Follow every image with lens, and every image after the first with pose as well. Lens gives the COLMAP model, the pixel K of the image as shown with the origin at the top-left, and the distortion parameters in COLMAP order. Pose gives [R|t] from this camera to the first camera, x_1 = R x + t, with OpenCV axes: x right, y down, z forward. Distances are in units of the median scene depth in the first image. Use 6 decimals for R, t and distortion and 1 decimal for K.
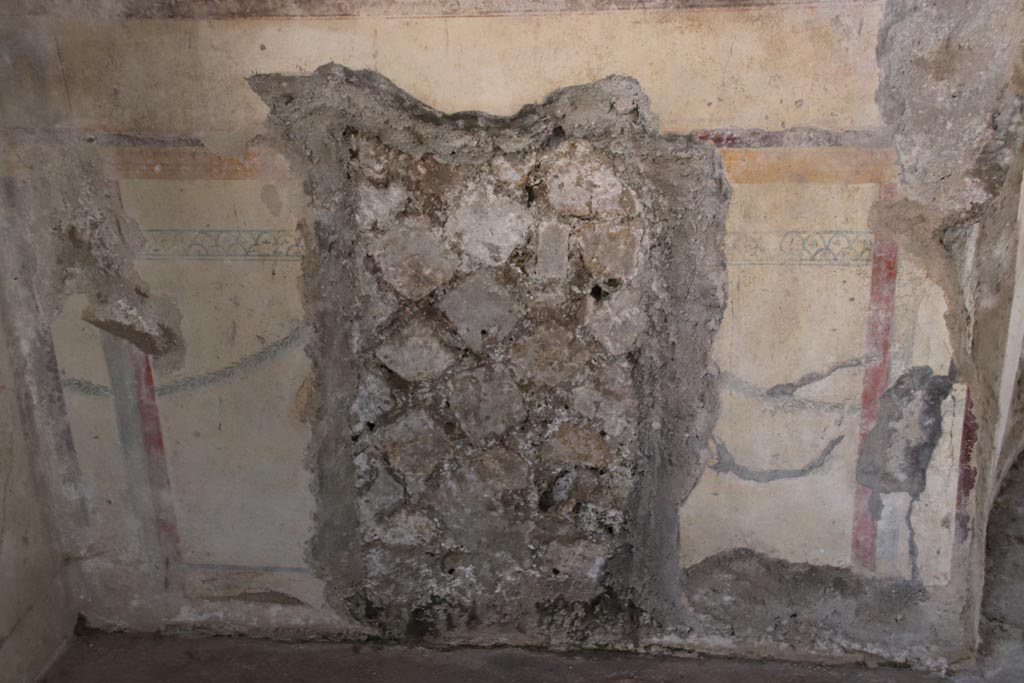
lens RADIAL K [[1459.5, 0, 511.9], [0, 1459.5, 343.7], [0, 0, 1]] dist [0.142353, 0.000000]
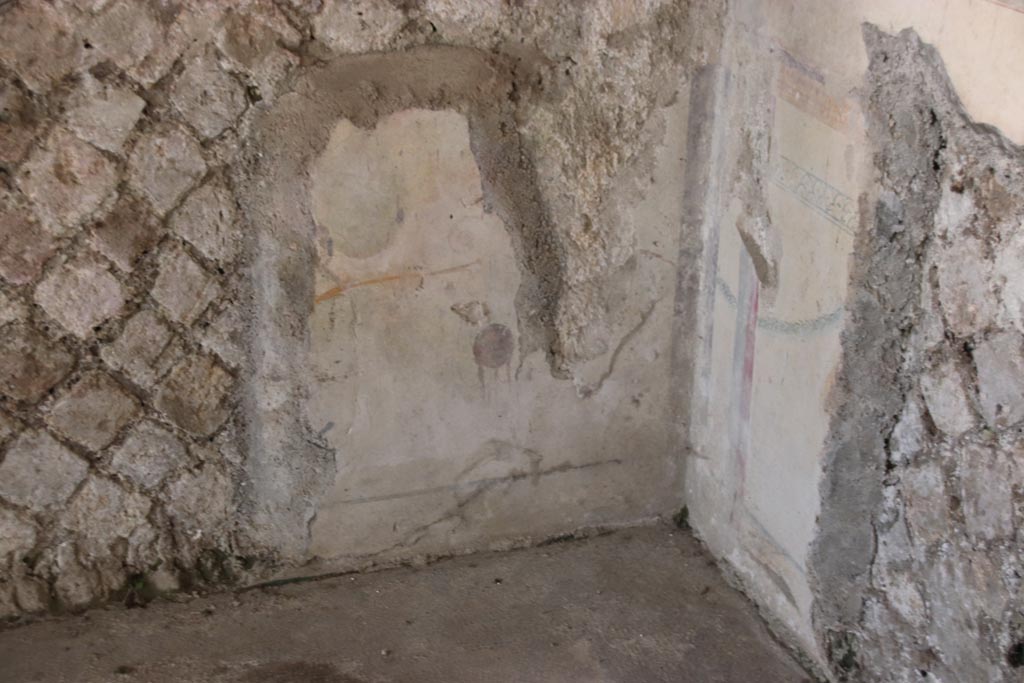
lens RADIAL K [[1791.0, 0, 512.3], [0, 1791.0, 340.0], [0, 0, 1]] dist [0.331381, 0.000000]
pose [[0.434714, 0.394657, -0.809487, 0.666957], [-0.392294, 0.892085, 0.224255, -0.162272], [0.810635, 0.220071, 0.542624, 0.236282]]
